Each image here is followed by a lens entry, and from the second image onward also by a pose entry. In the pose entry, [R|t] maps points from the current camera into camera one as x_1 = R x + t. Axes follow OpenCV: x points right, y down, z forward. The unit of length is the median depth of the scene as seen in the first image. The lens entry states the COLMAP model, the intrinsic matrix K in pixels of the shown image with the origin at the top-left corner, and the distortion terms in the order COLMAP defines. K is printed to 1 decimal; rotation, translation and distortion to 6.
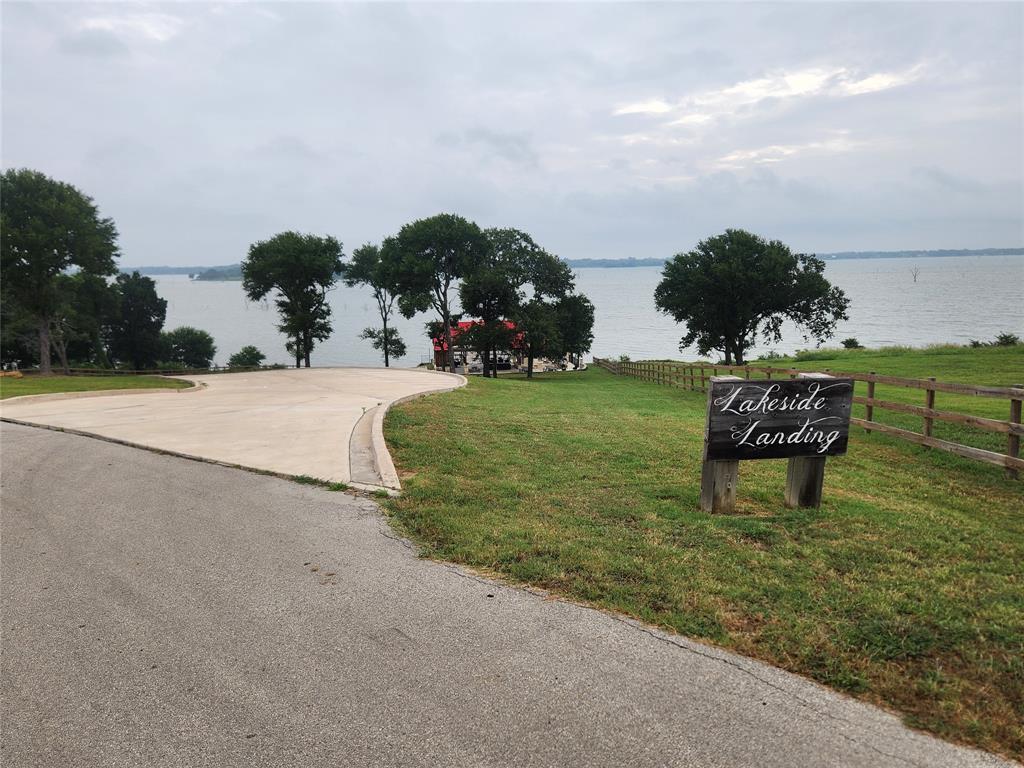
lens RADIAL K [[696.6, 0, 479.5], [0, 696.6, 384.9], [0, 0, 1]] dist [0.064504, -0.056368]
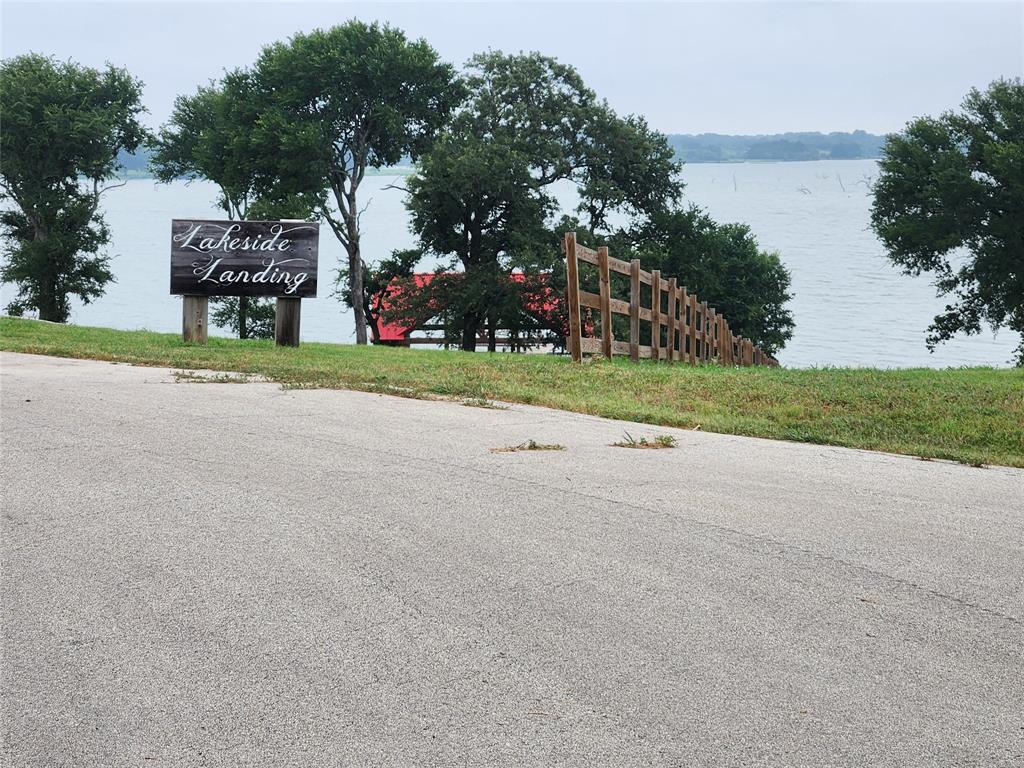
lens RADIAL K [[2150.8, 0, 512.0], [0, 2150.8, 384.0], [0, 0, 1]] dist [-0.386524, 4.636140]
pose [[0.995643, 0.026797, -0.089312, 0.162119], [-0.032146, 0.997740, -0.059006, 0.059872], [0.087529, 0.061620, 0.994254, -0.311226]]
